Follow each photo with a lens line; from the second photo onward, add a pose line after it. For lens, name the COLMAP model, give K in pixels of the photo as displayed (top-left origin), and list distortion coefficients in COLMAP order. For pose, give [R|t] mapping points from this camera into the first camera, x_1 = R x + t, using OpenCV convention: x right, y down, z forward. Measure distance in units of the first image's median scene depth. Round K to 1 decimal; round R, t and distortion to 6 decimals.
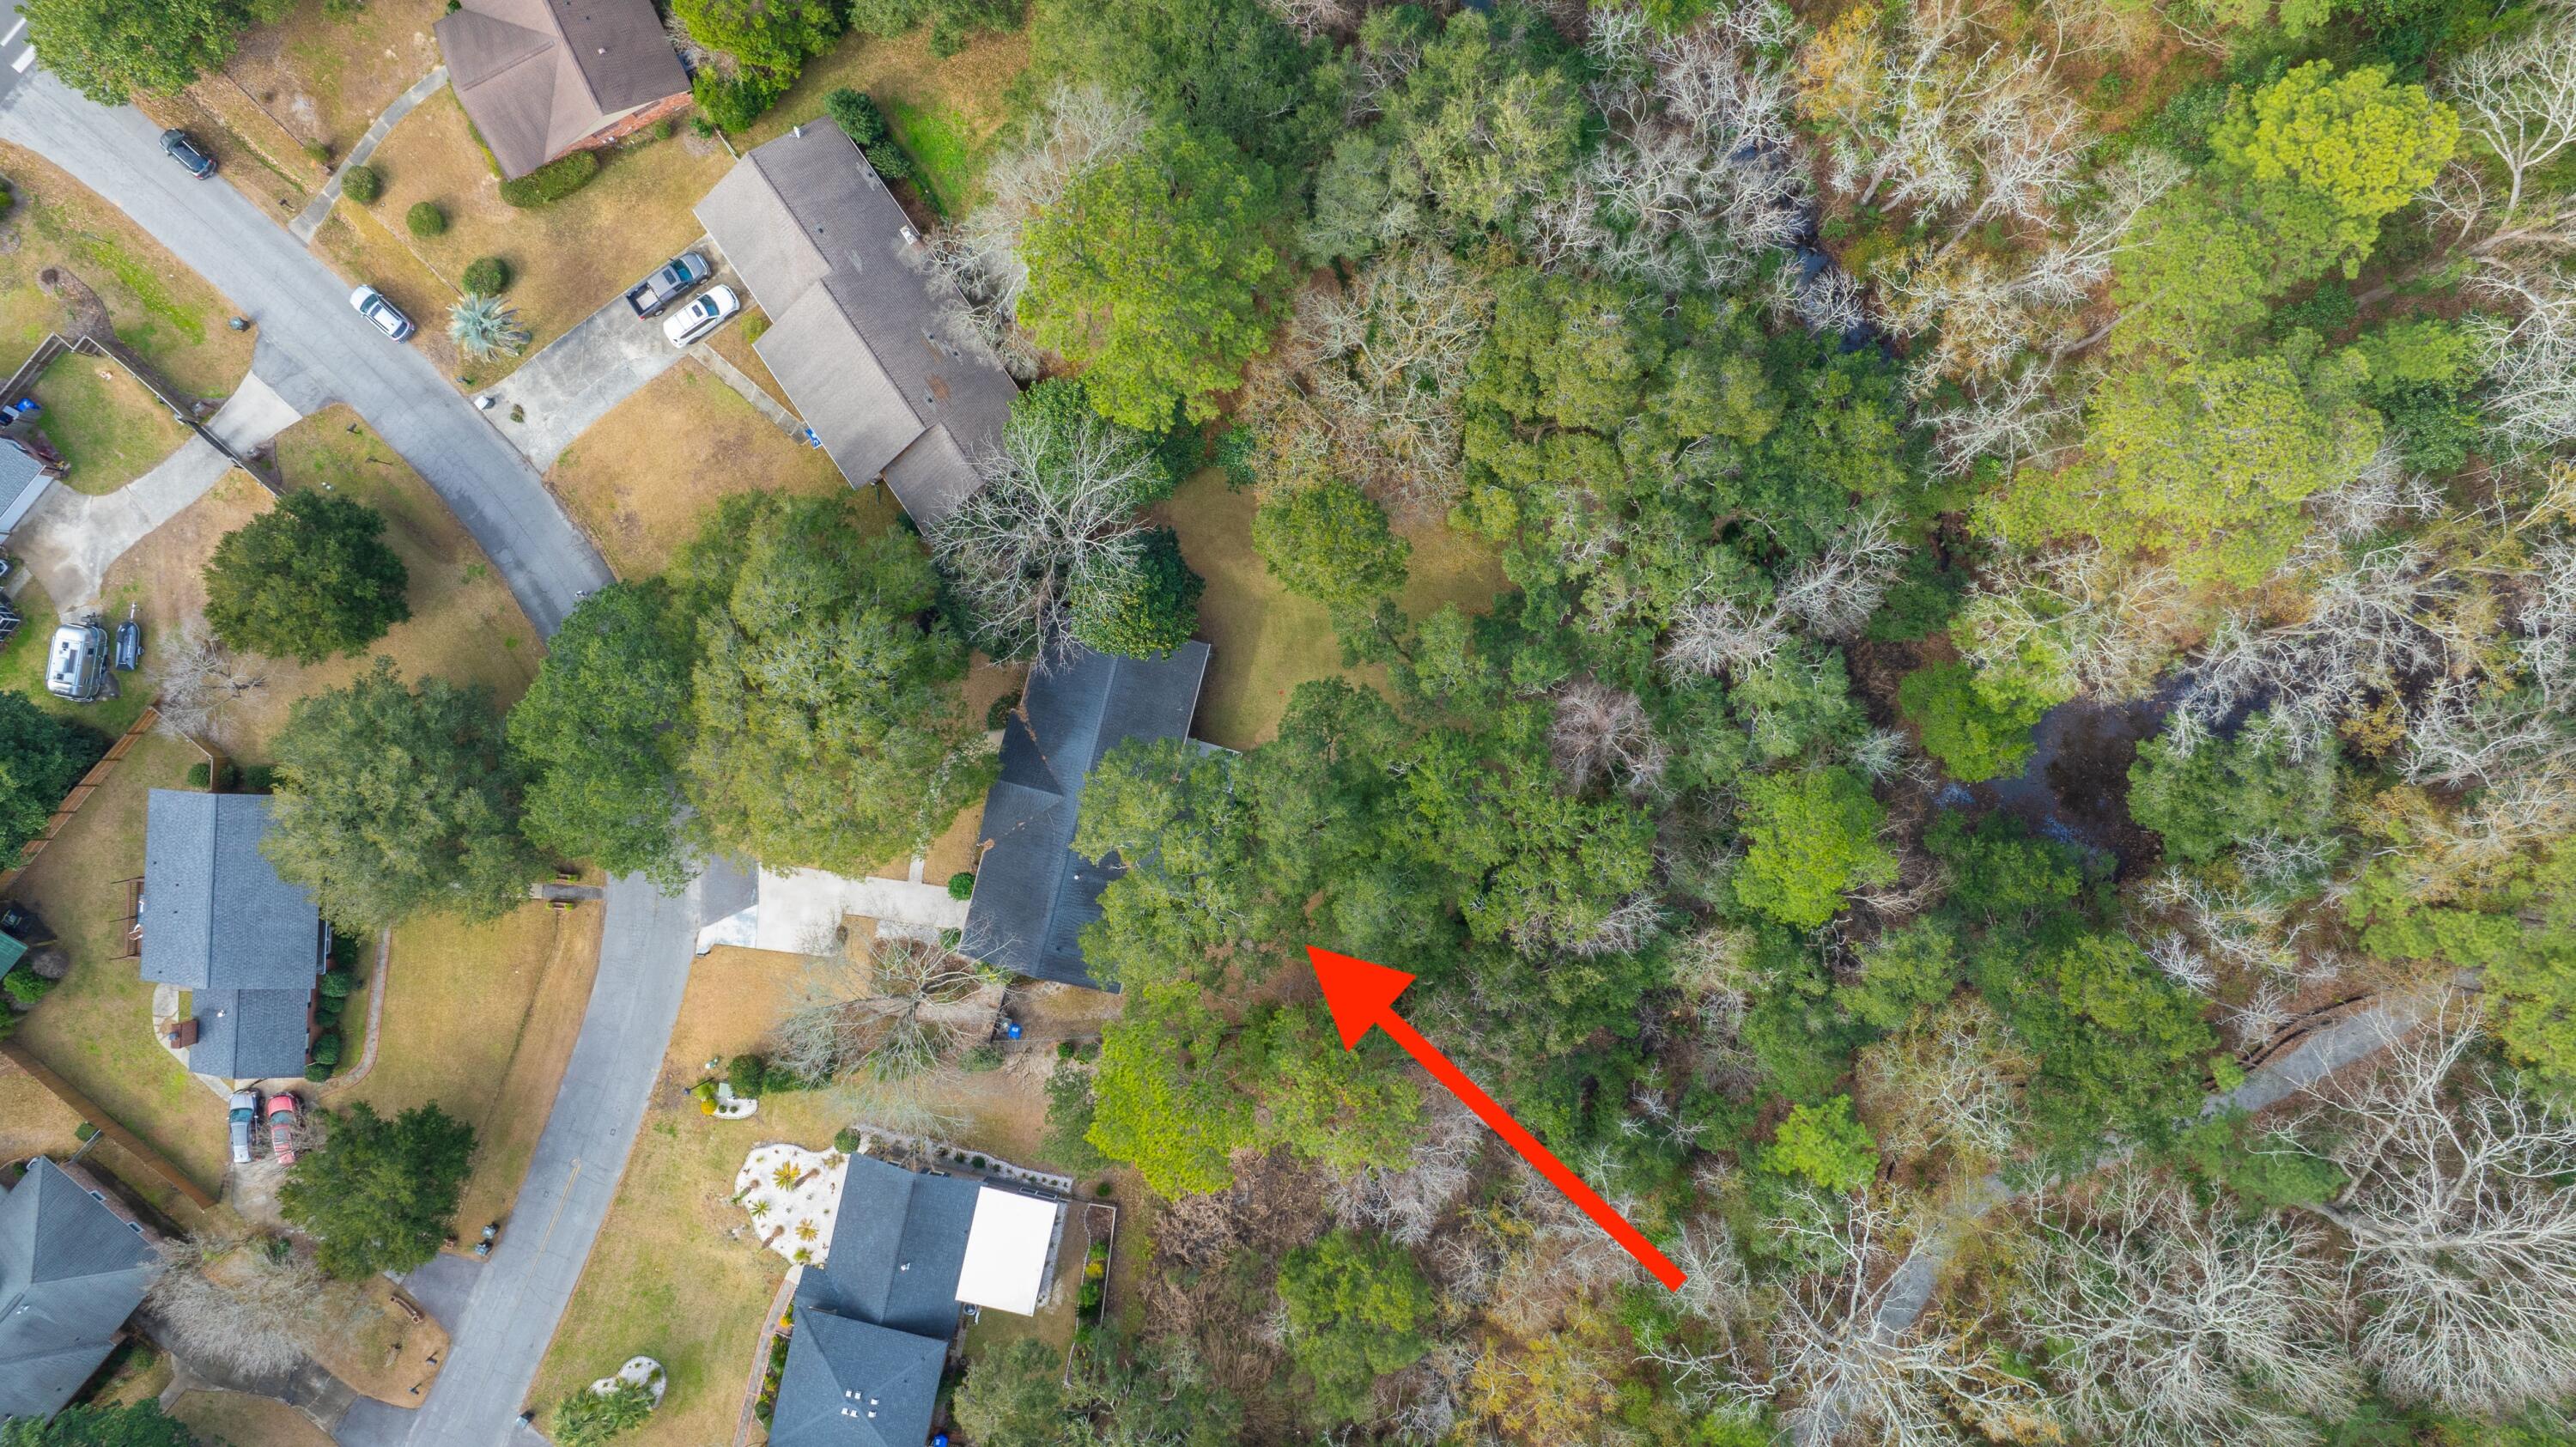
lens RADIAL K [[1797.6, 0, 1289.2], [0, 1797.6, 742.3], [0, 0, 1]] dist [-0.013364, -0.001559]
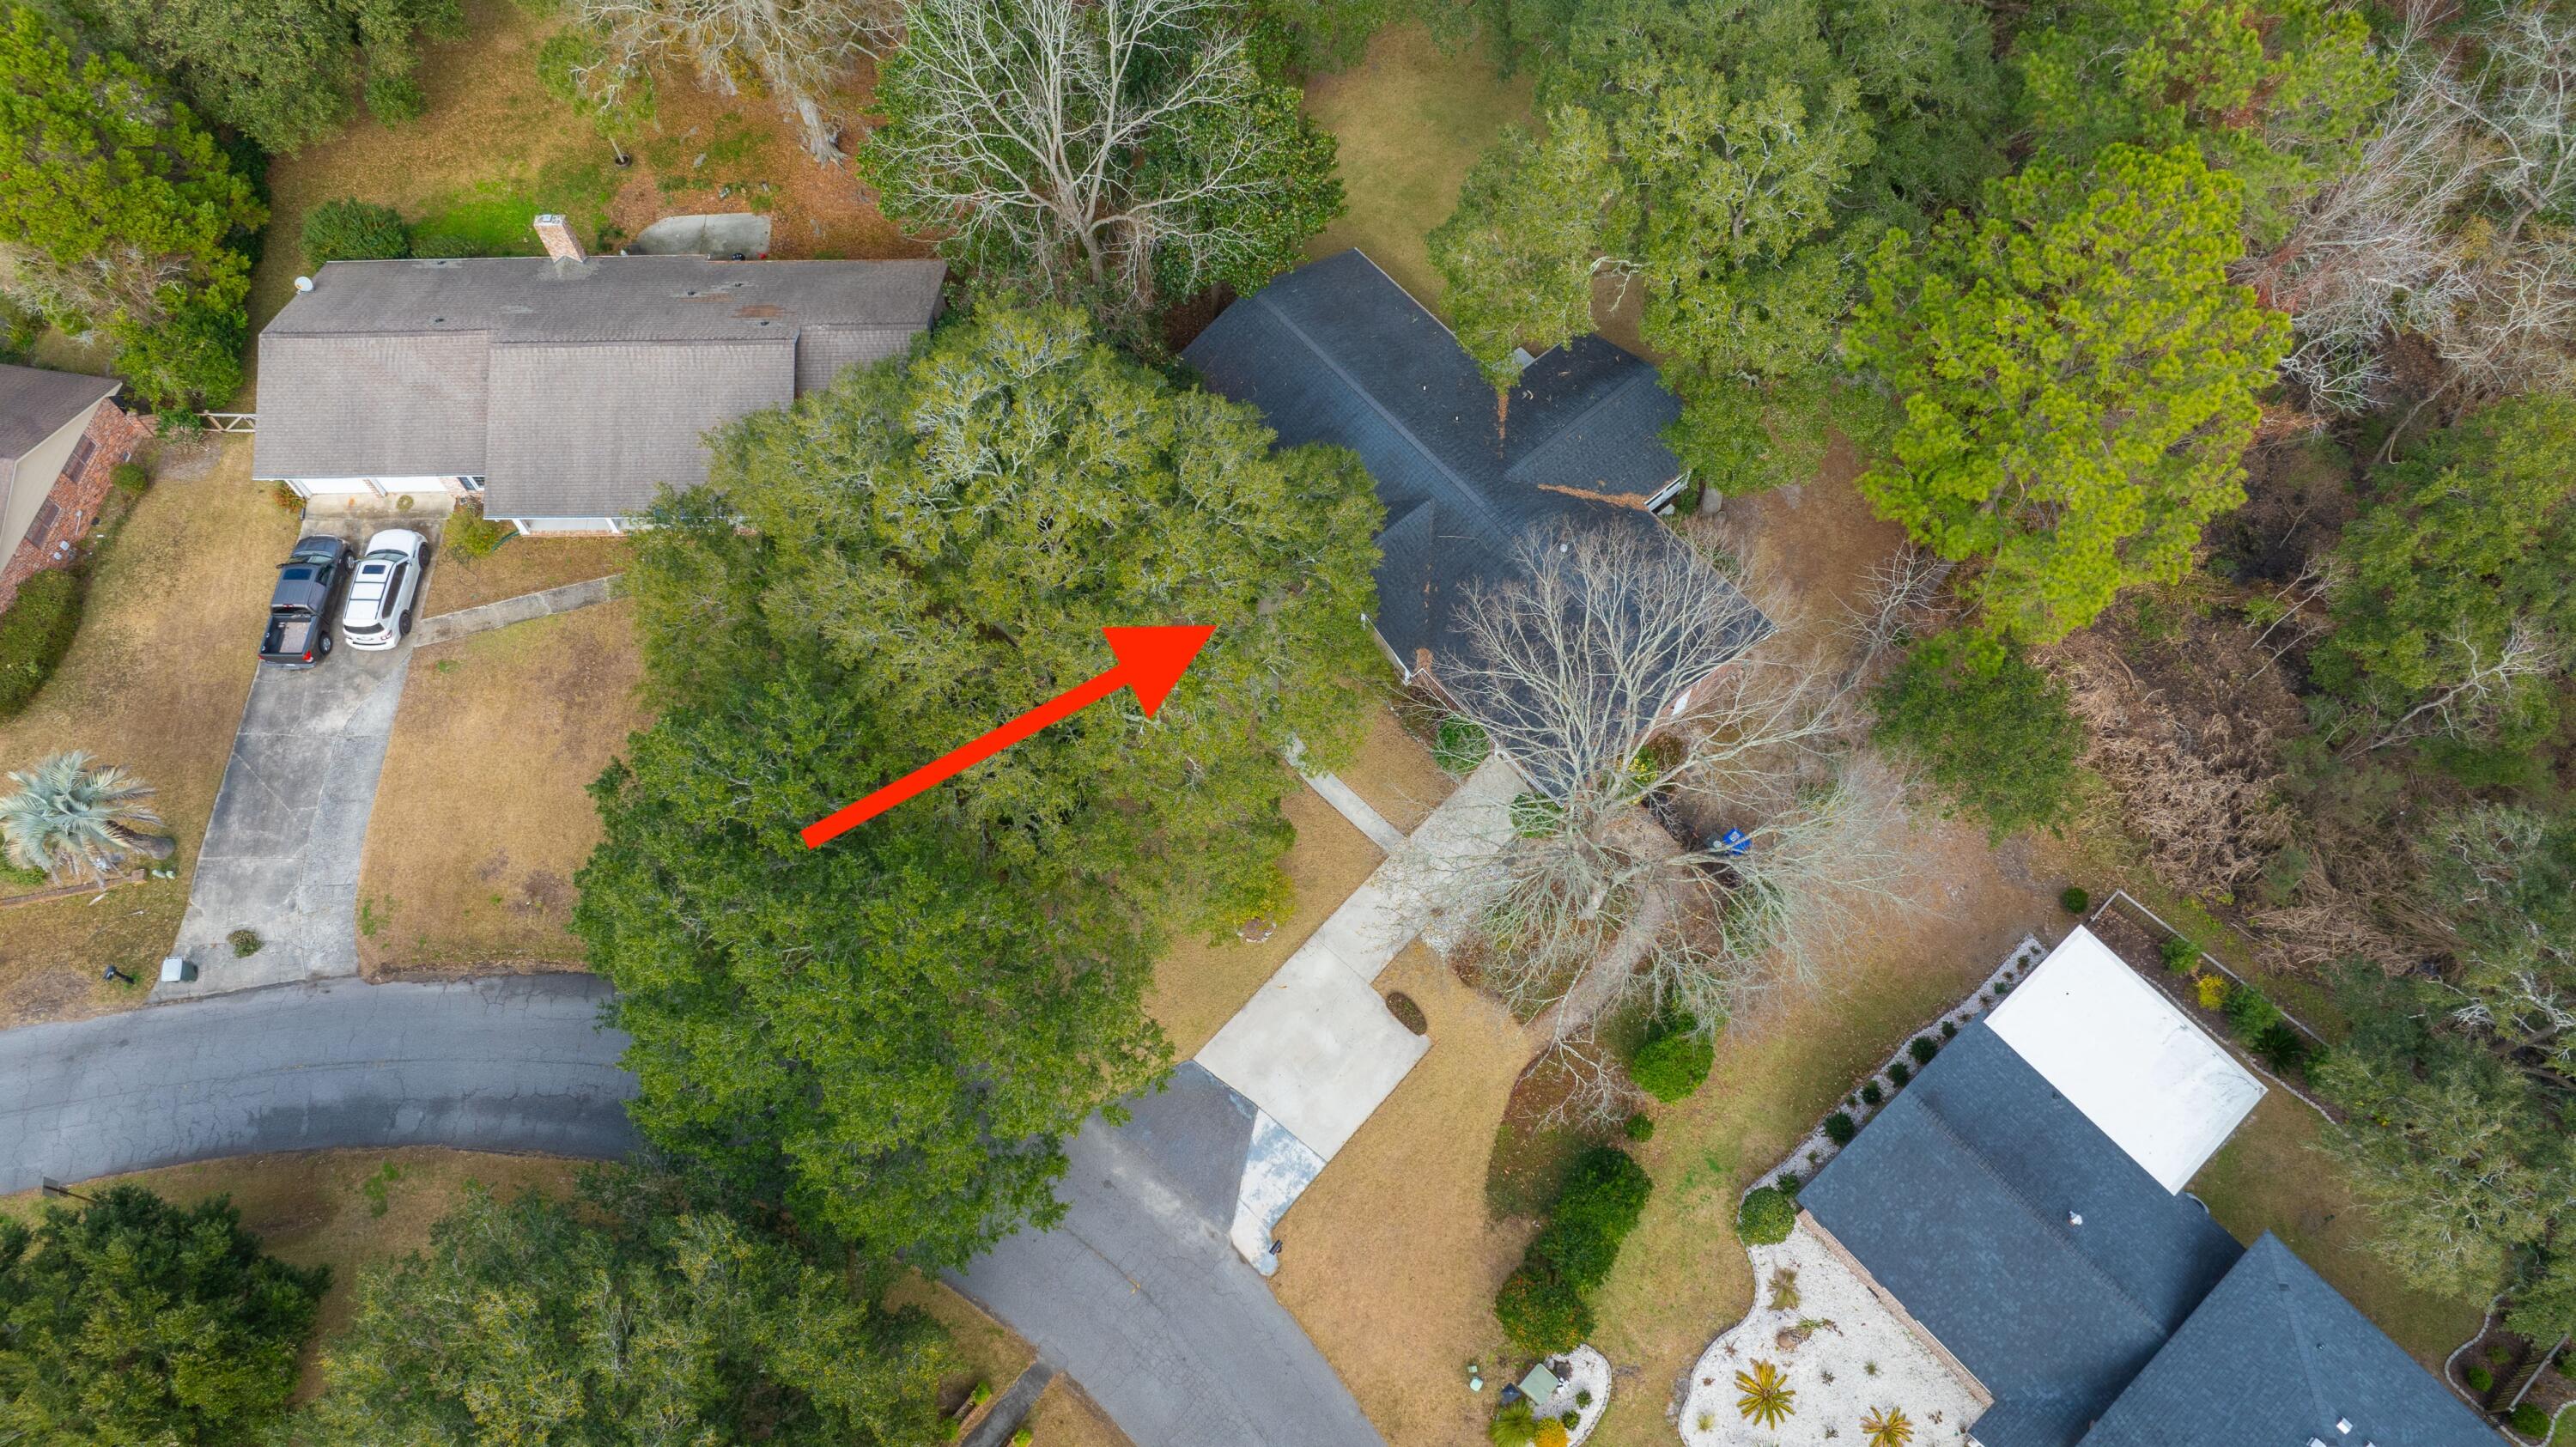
lens RADIAL K [[1811.2, 0, 1291.5], [0, 1811.2, 730.7], [0, 0, 1]] dist [-0.011363, -0.004792]
pose [[0.581338, -0.720428, 0.378193, -0.453444], [0.813482, 0.504840, -0.288761, 0.213083], [0.017105, 0.475521, 0.879538, 0.563432]]
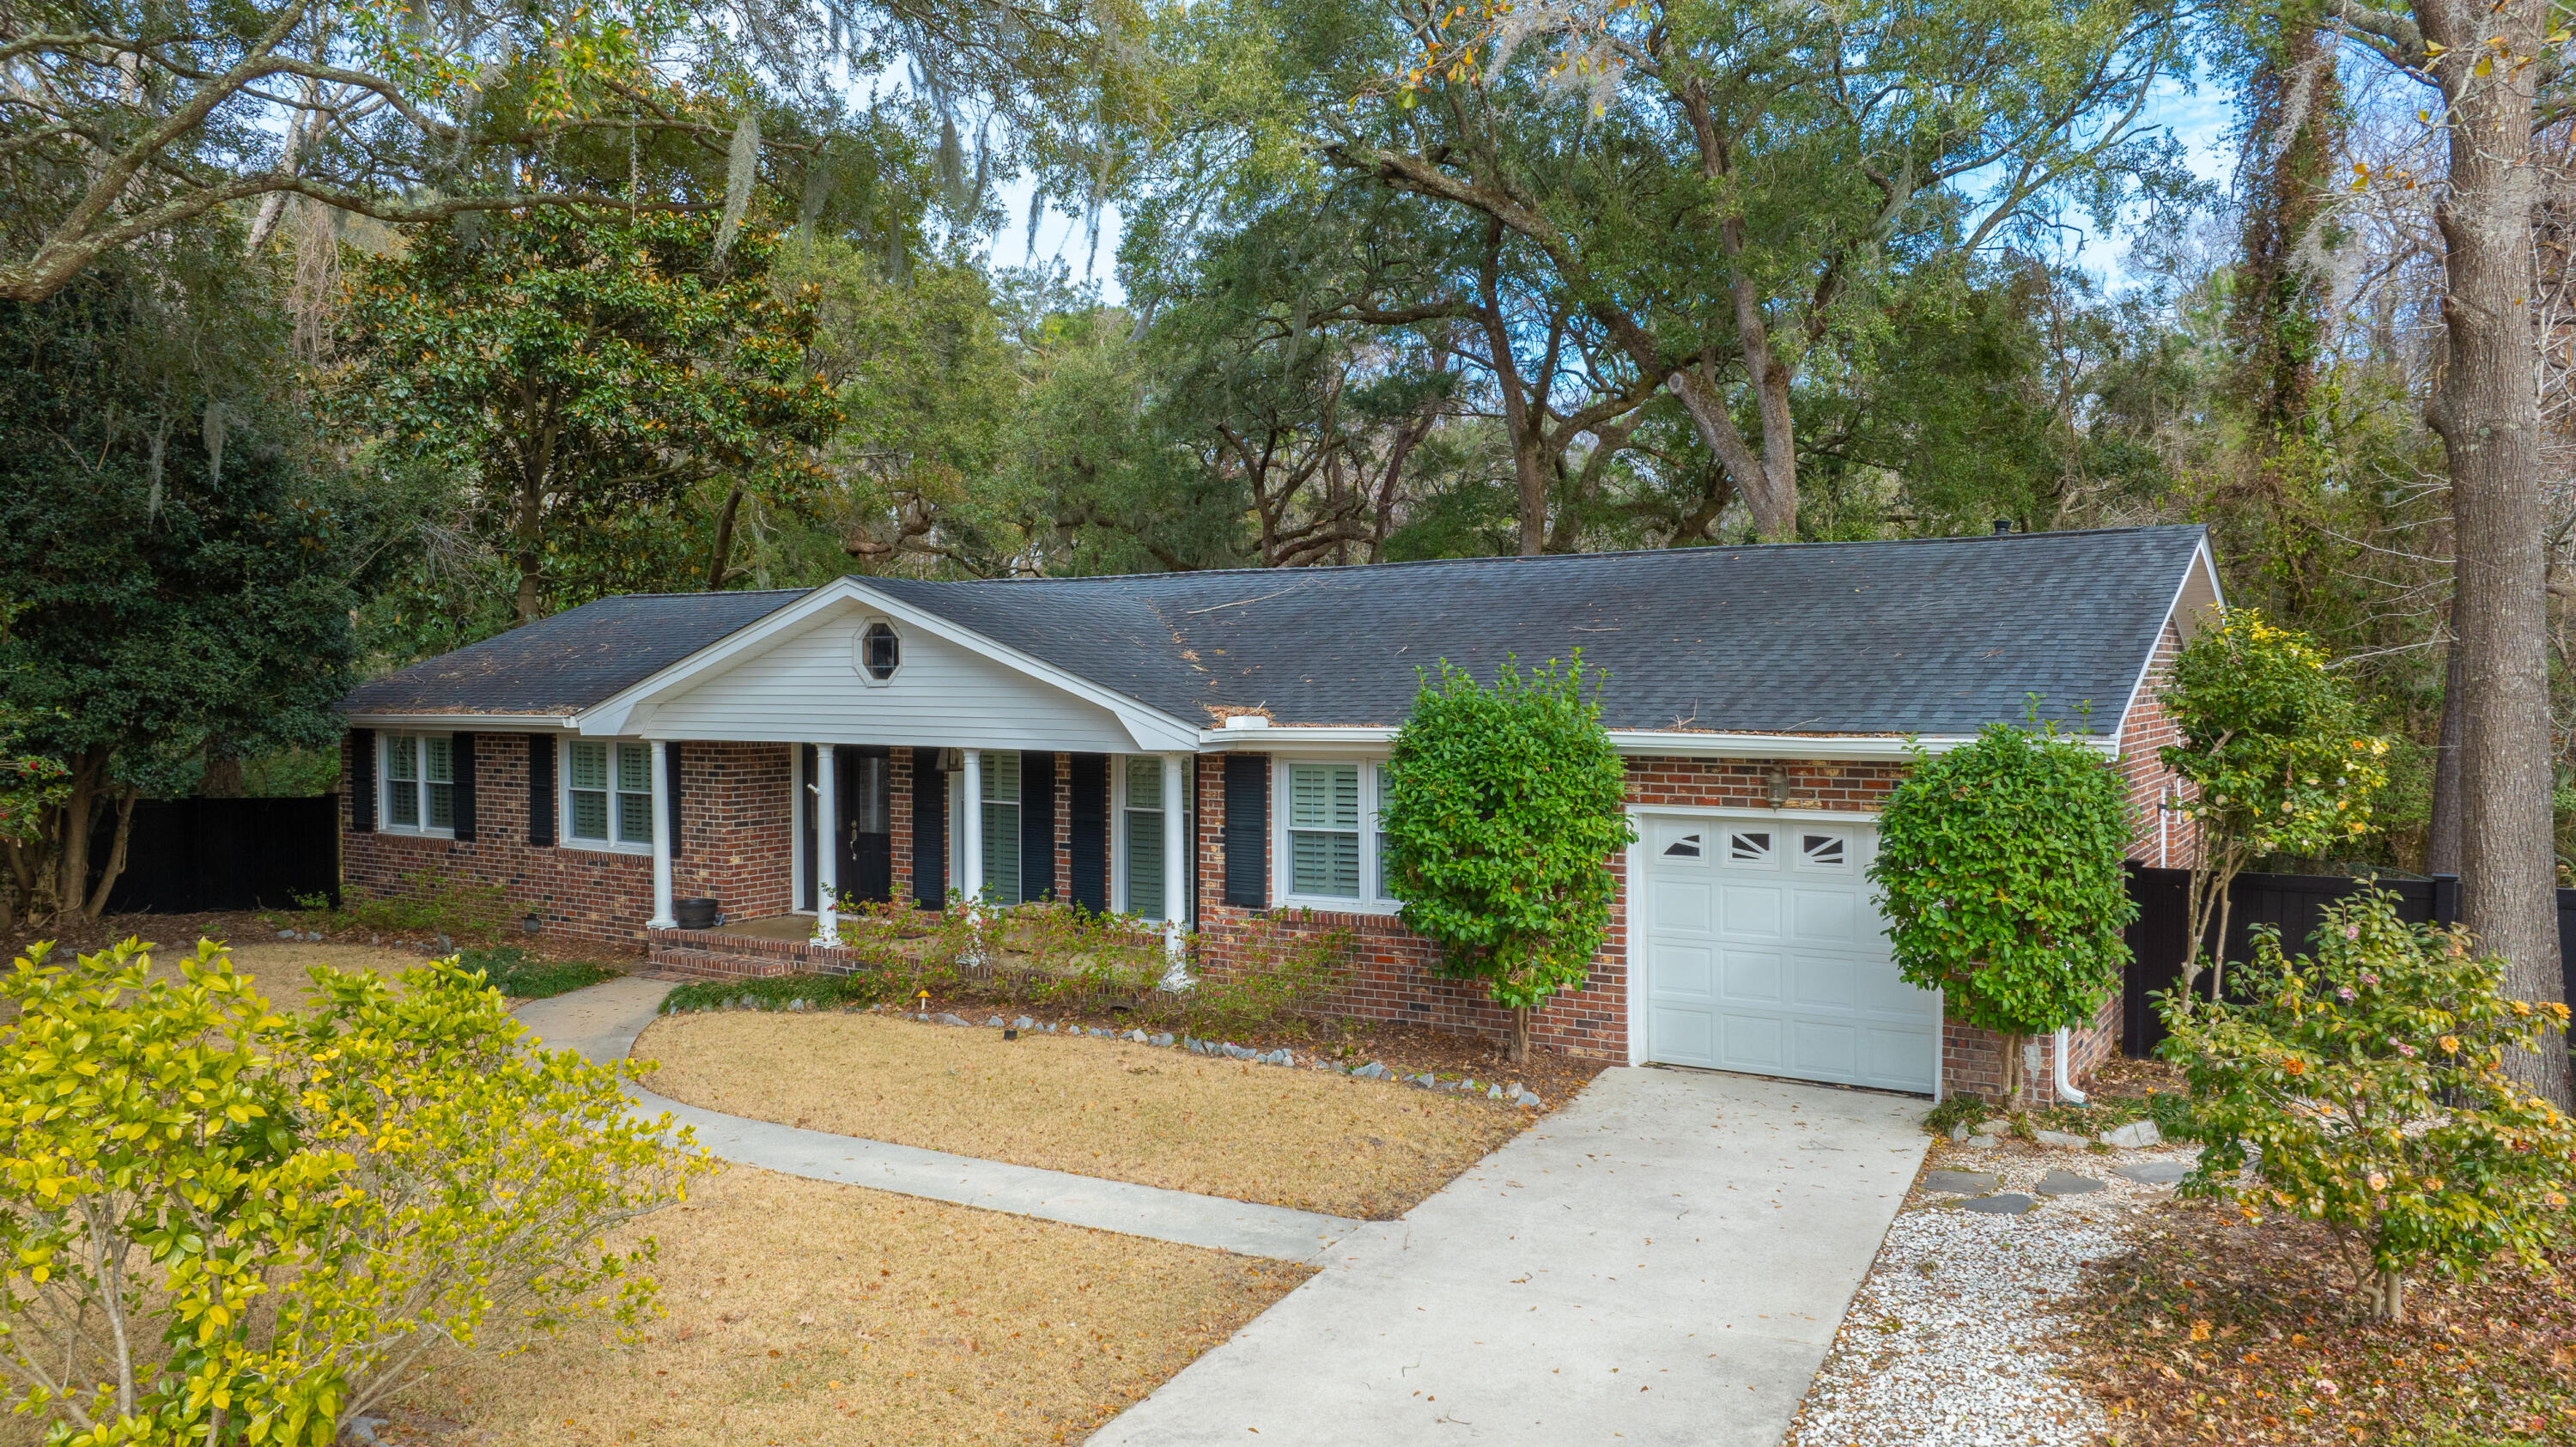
lens RADIAL K [[1810.5, 0, 1288.0], [0, 1810.5, 723.5], [0, 0, 1]] dist [-0.016670, -0.004674]
pose [[0.318456, -0.001464, 0.947936, -0.325187], [0.947868, -0.011603, -0.318451, 0.114887], [0.011466, 0.999932, -0.002307, 1.085603]]
